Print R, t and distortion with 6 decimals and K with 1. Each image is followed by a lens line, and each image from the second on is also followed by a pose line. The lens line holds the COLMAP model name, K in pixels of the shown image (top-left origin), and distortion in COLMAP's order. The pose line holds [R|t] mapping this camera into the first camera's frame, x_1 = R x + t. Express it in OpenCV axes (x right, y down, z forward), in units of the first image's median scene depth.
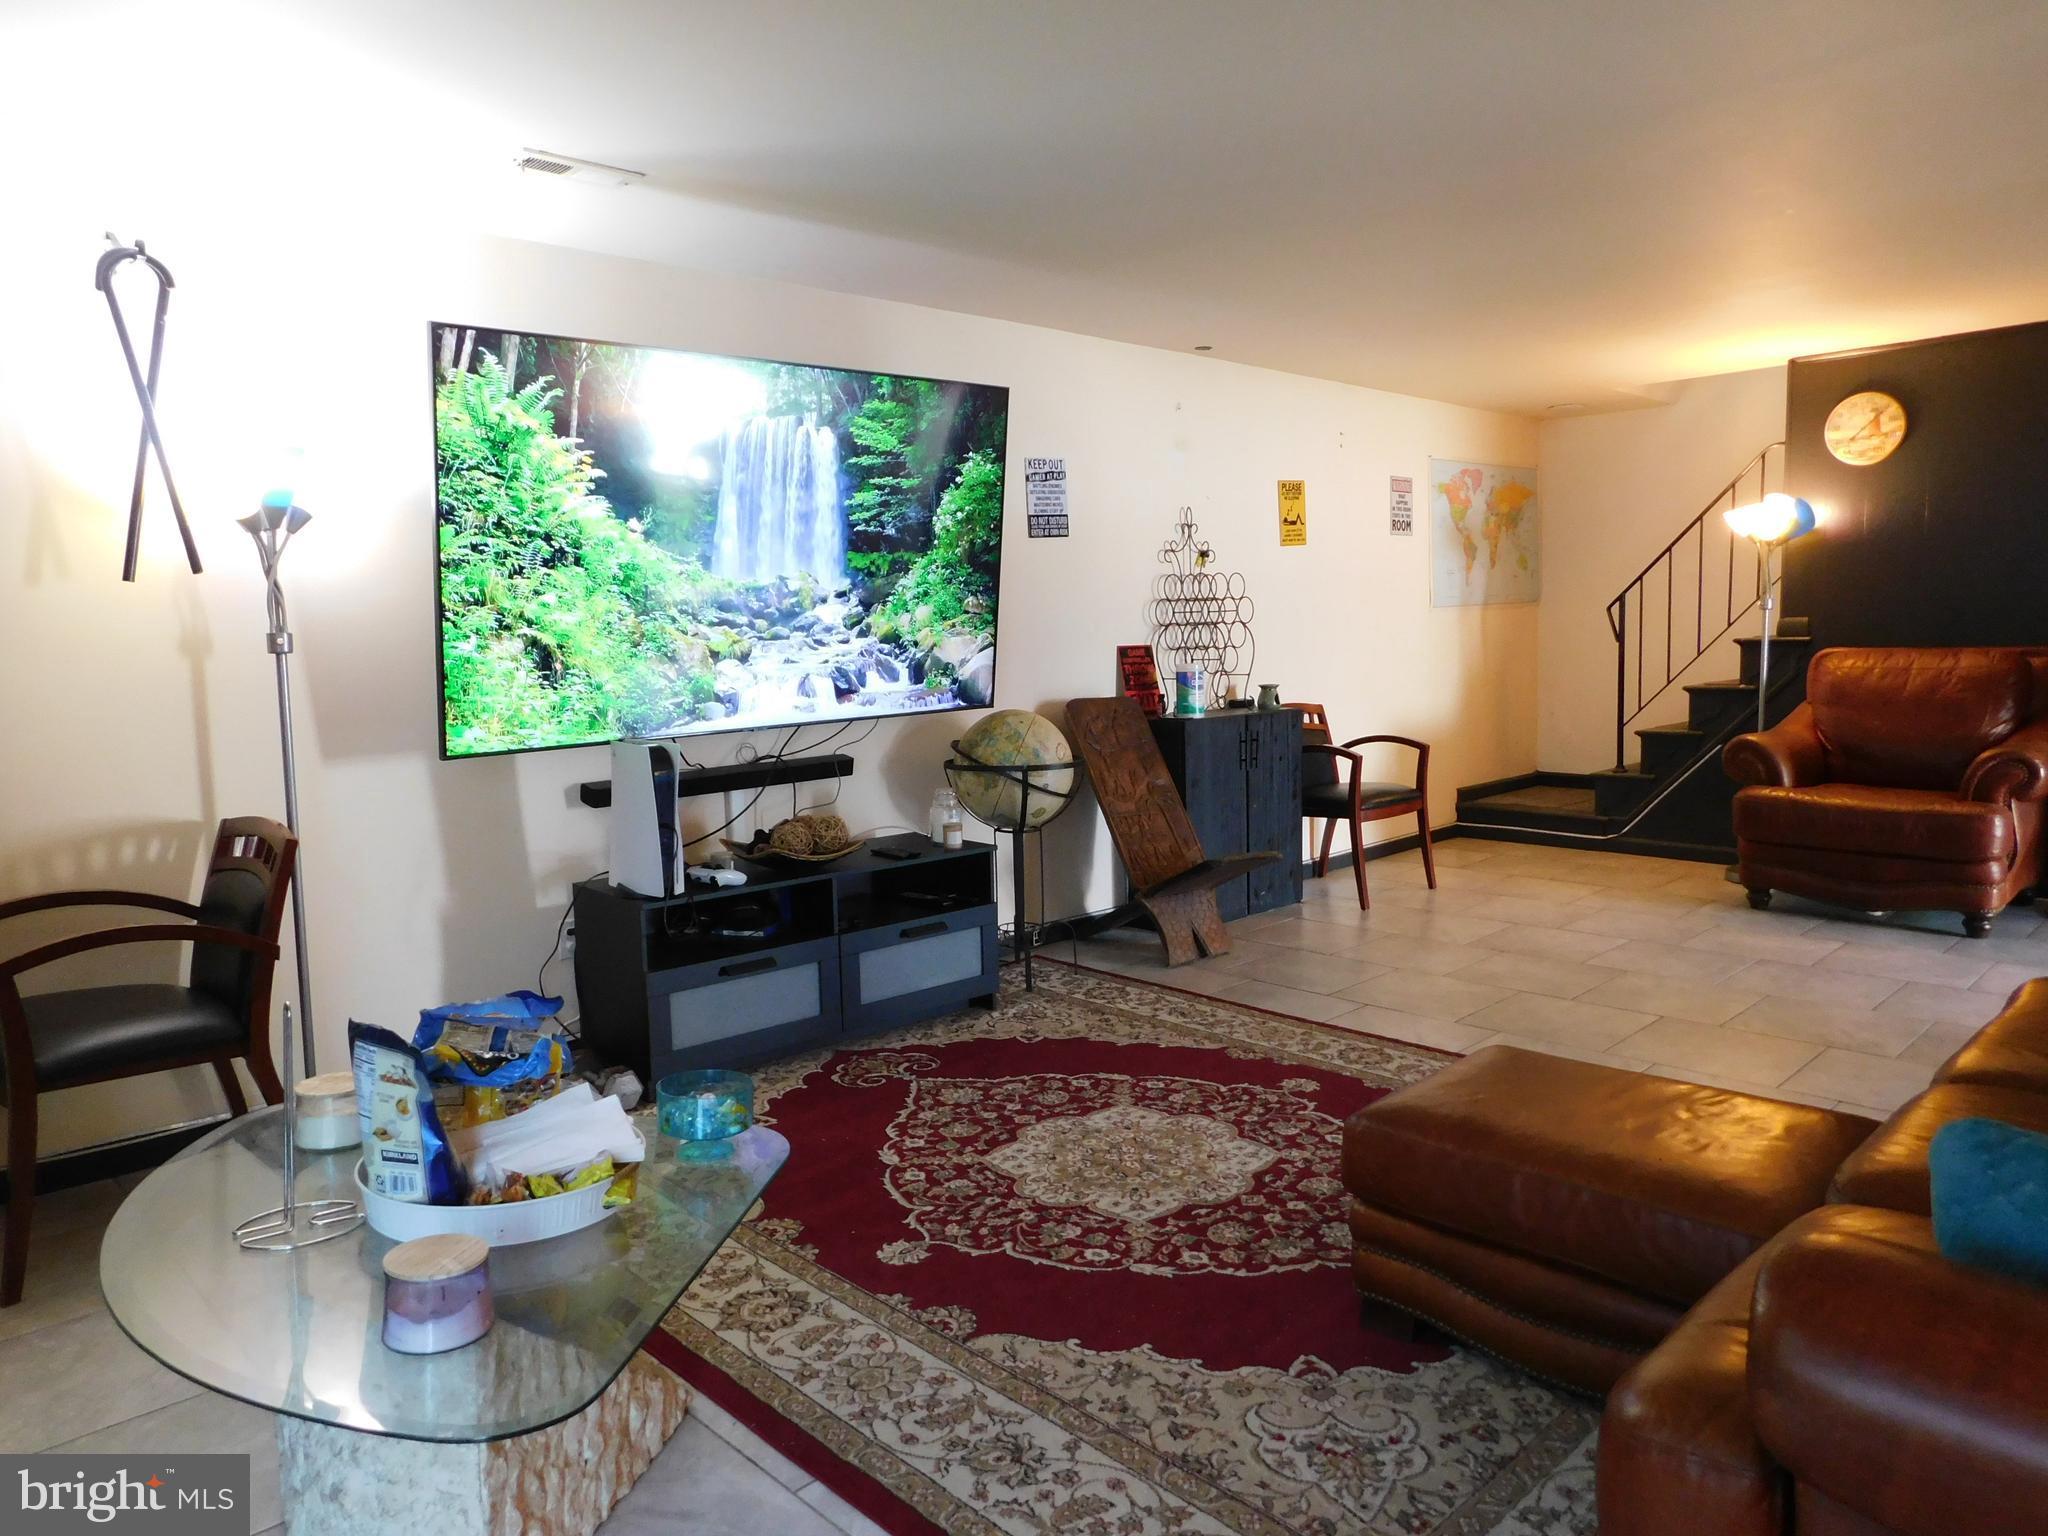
lens RADIAL K [[1365.8, 0, 1012.6], [0, 1365.8, 758.8], [0, 0, 1]] dist [-0.028925, 0.006944]
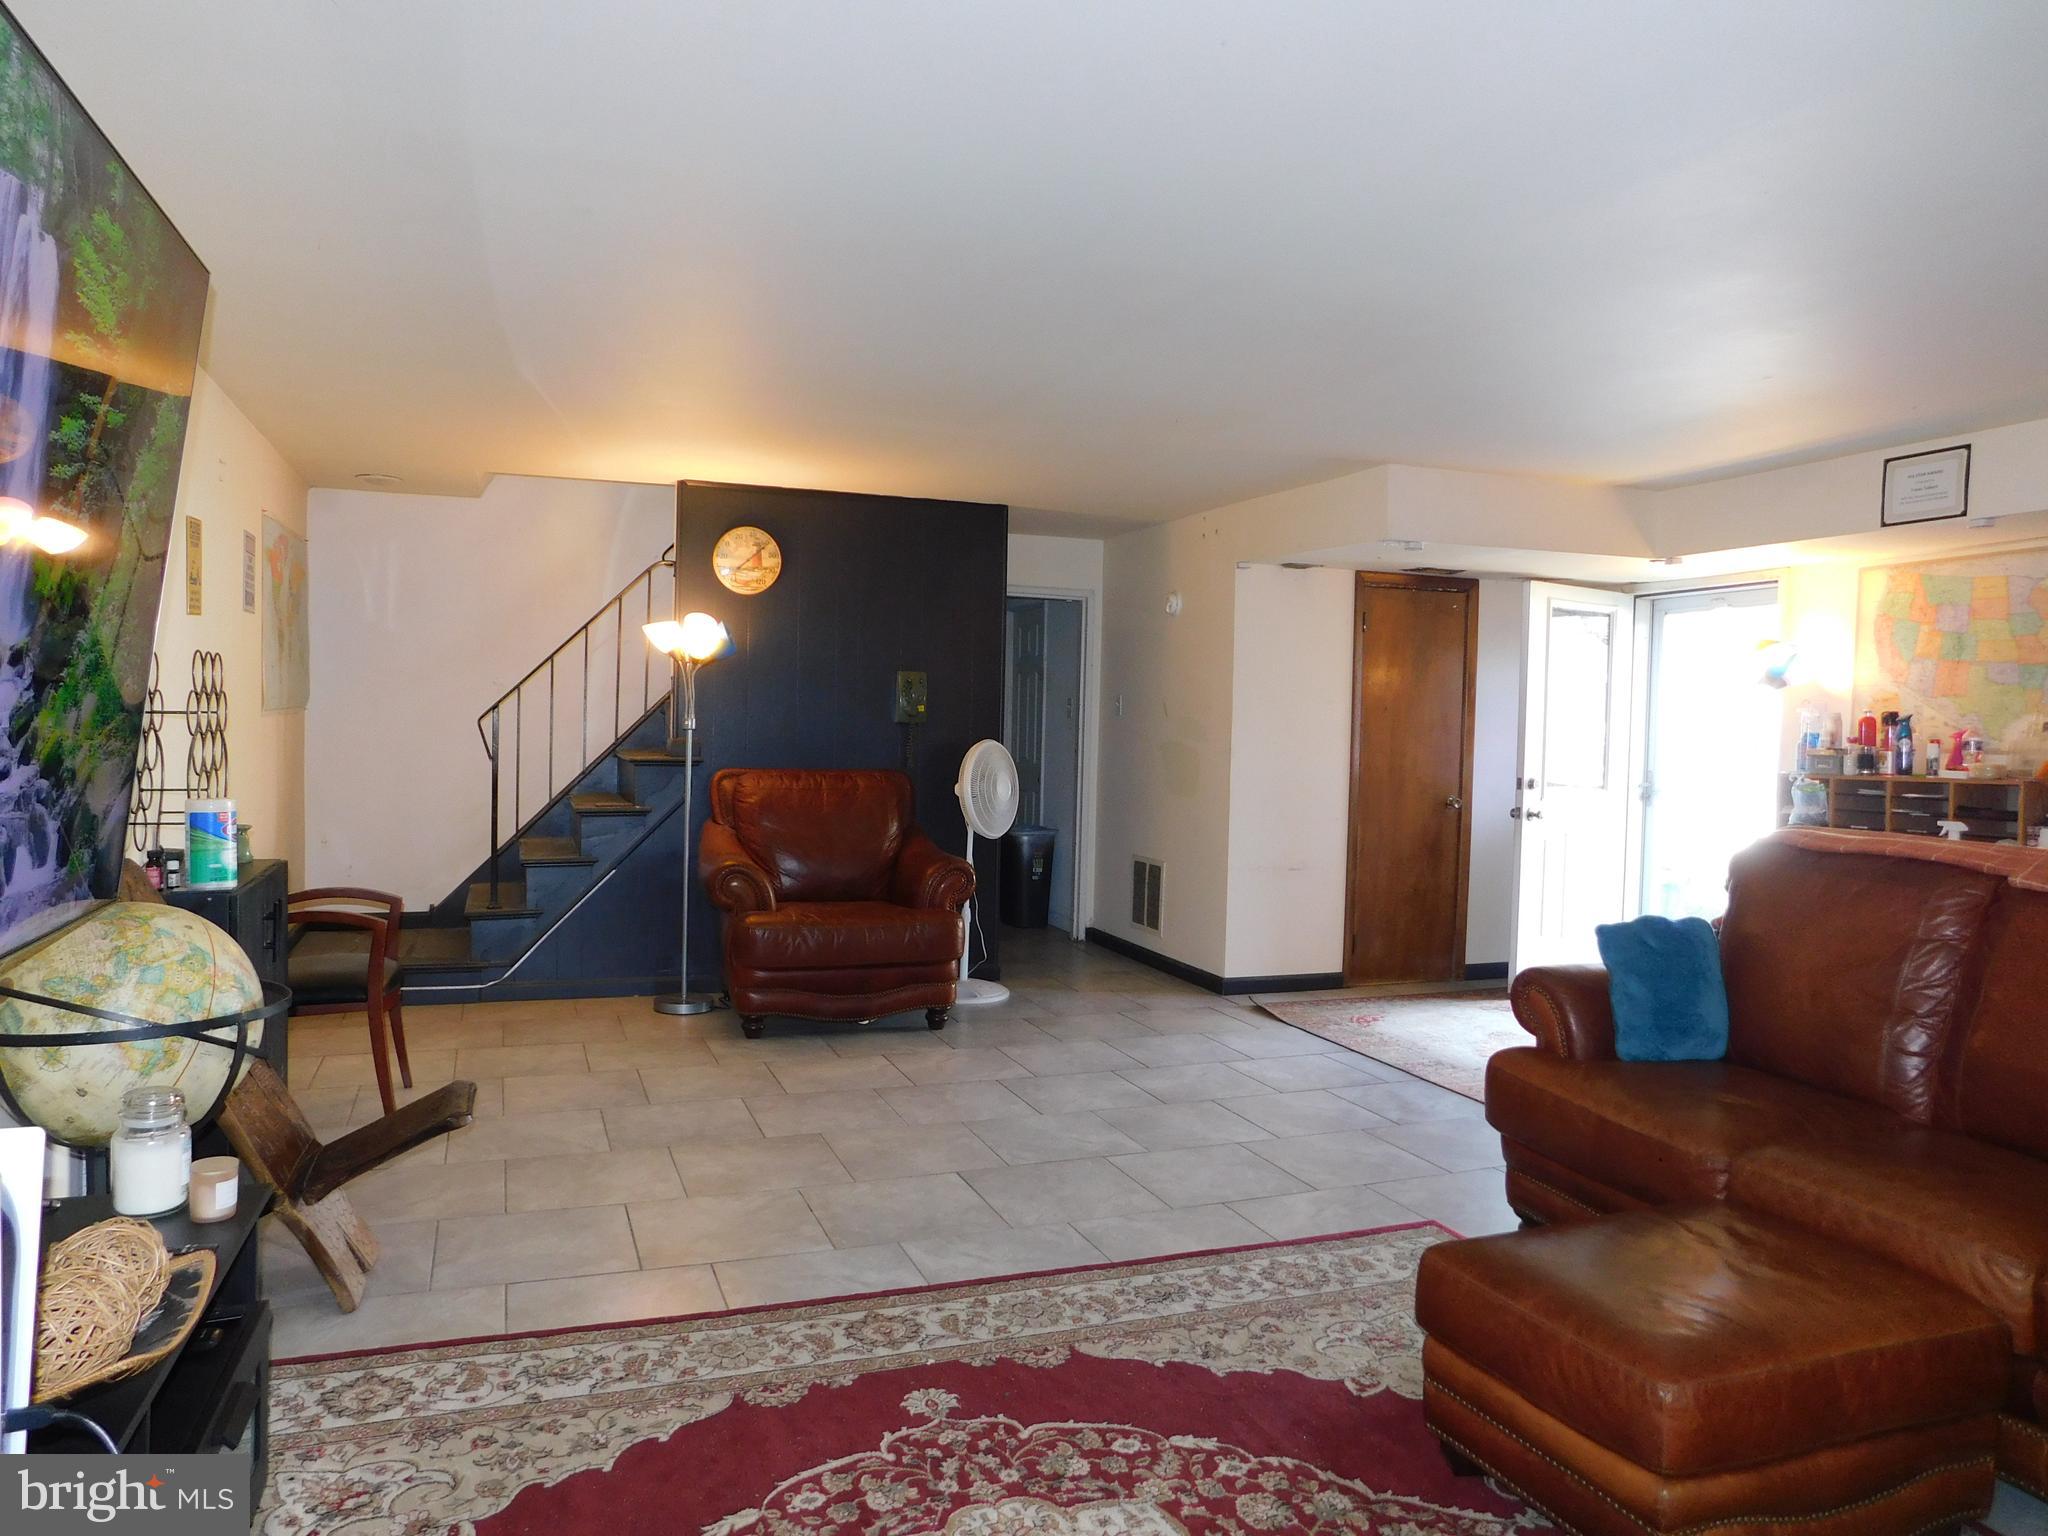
lens RADIAL K [[1365.8, 0, 1012.6], [0, 1365.8, 758.8], [0, 0, 1]] dist [-0.028925, 0.006944]
pose [[0.383788, 0.010264, 0.923364, -0.379916], [0.052497, 0.998079, -0.032914, -0.062886], [-0.921928, 0.061106, 0.382511, 0.583514]]
